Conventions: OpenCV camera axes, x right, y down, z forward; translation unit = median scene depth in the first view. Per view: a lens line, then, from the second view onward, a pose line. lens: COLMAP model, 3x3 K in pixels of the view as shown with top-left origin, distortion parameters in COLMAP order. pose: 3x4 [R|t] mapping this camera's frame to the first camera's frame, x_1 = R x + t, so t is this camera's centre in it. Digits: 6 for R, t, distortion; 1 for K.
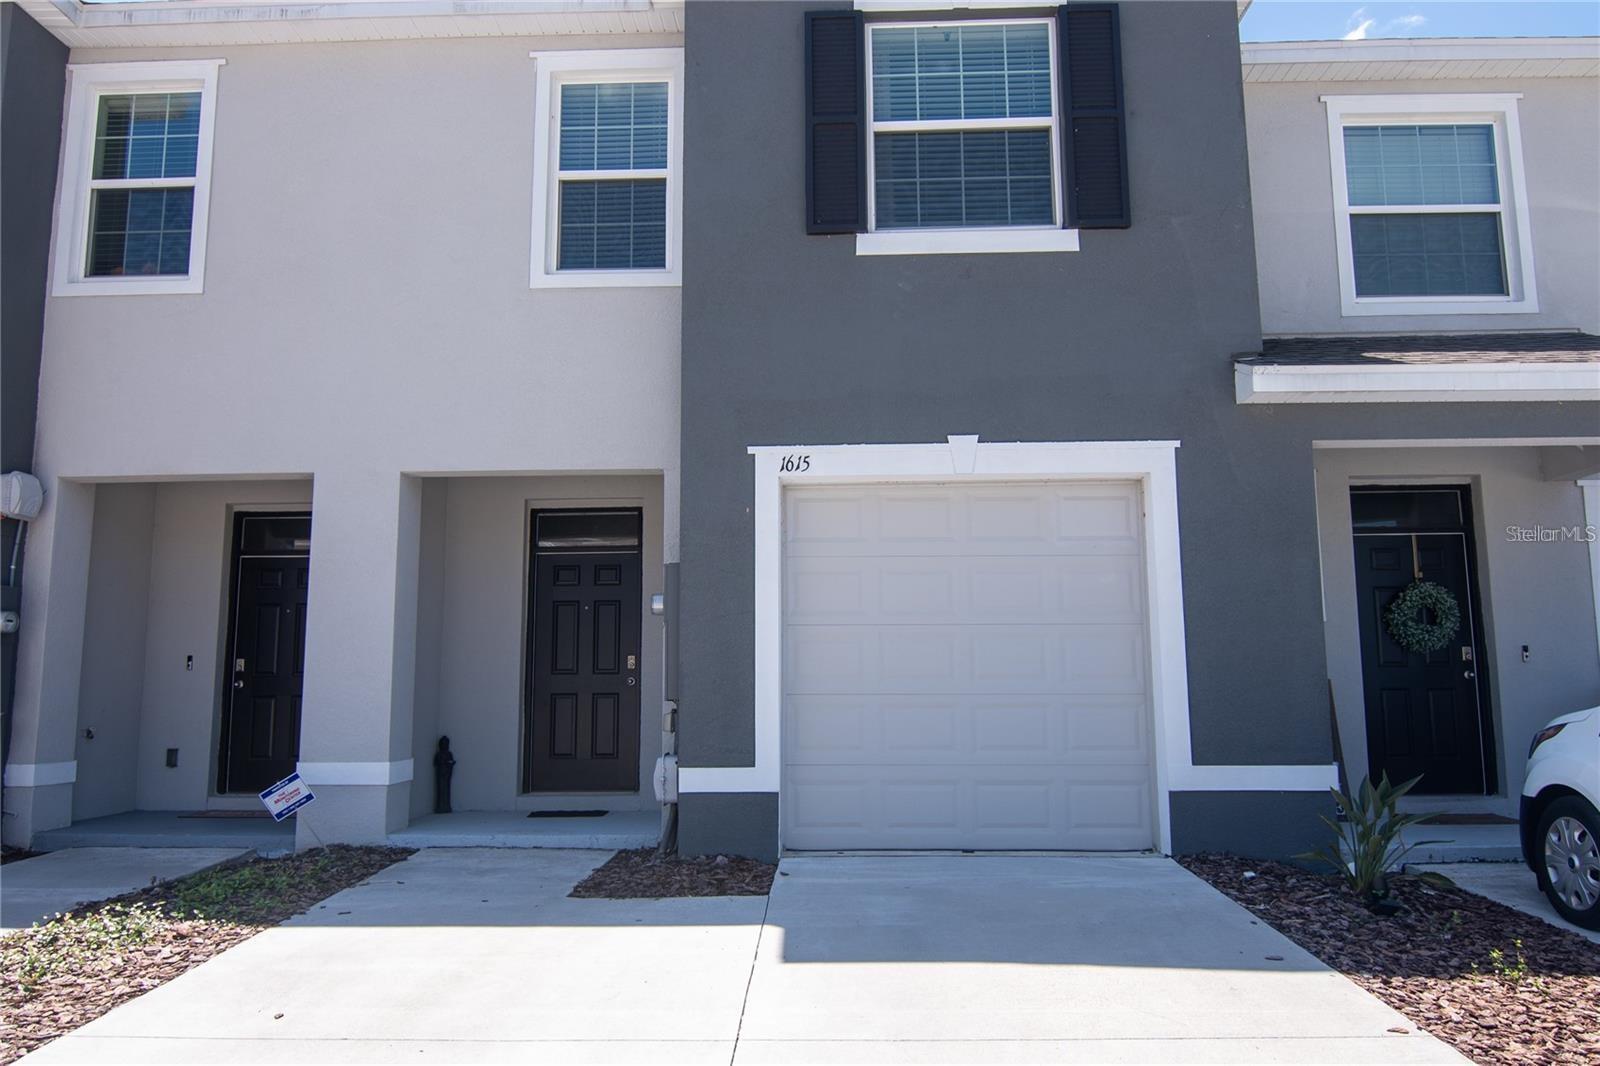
lens RADIAL K [[1206.7, 0, 800.0], [0, 1206.7, 533.0], [0, 0, 1]] dist [0.006170, 0.000220]
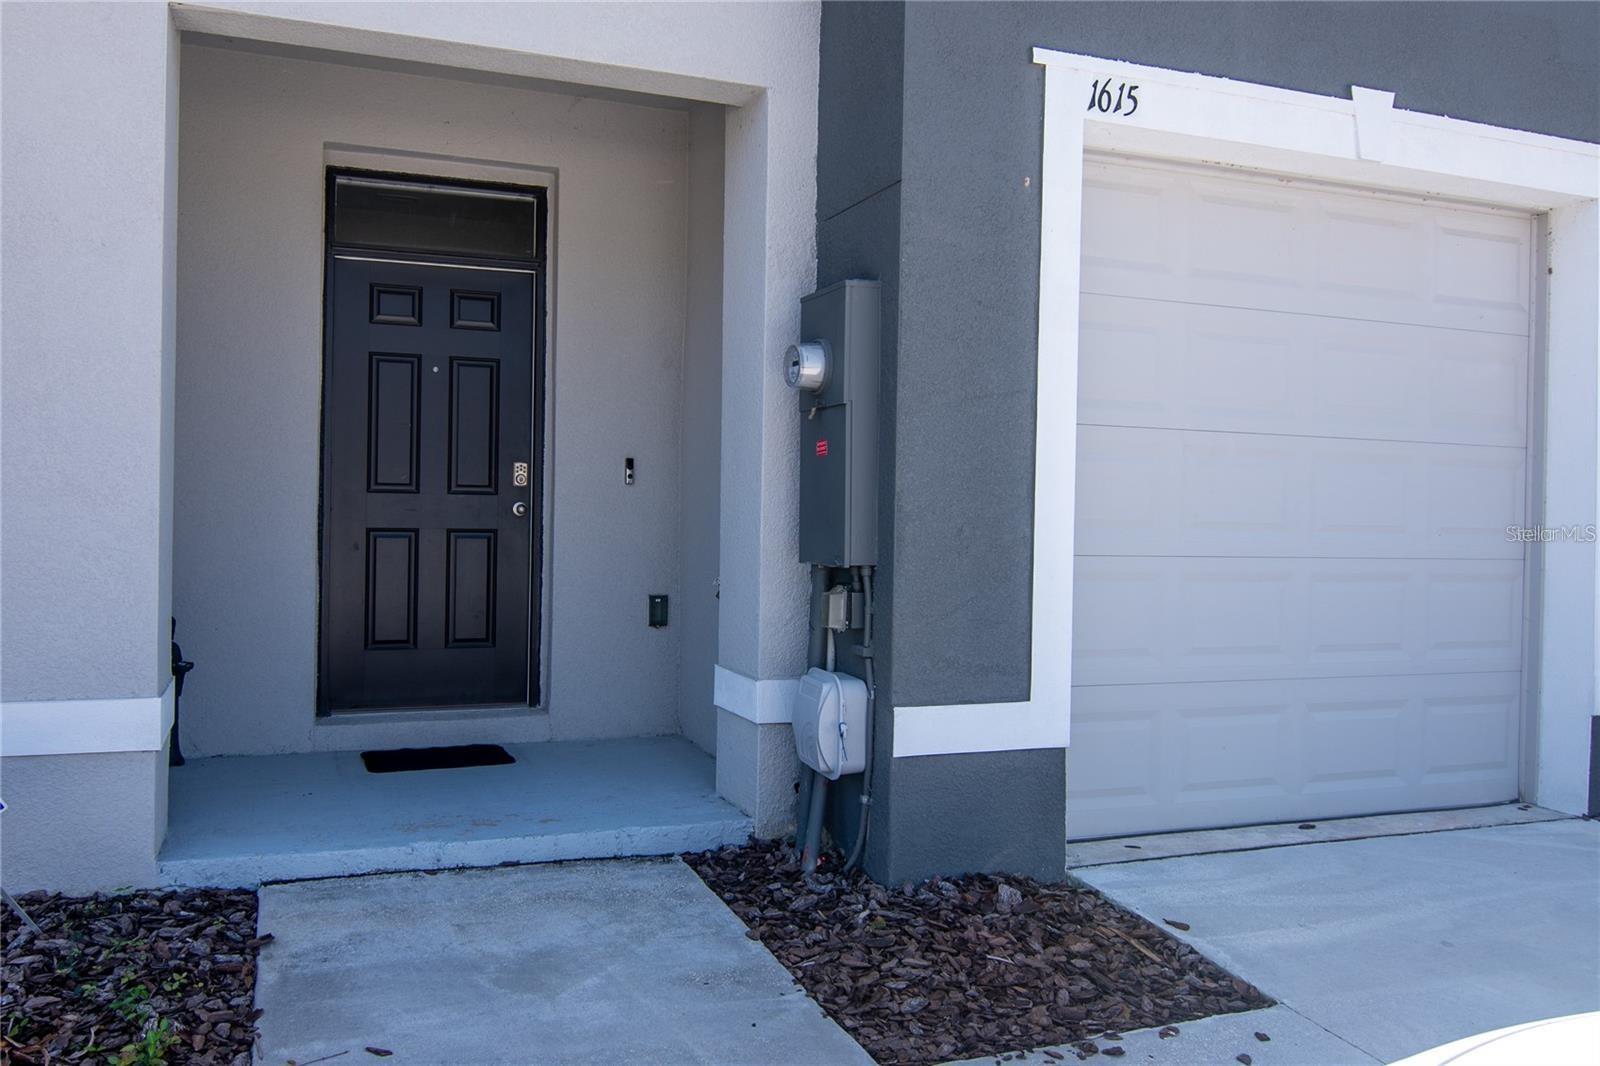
lens RADIAL K [[1329.3, 0, 827.6], [0, 1329.3, 535.5], [0, 0, 1]] dist [-0.005522, -0.006159]
pose [[0.922999, 0.015592, 0.384486, -0.316783], [-0.074702, 0.987431, 0.139285, 0.052399], [-0.377481, -0.157281, 0.912563, 0.514315]]
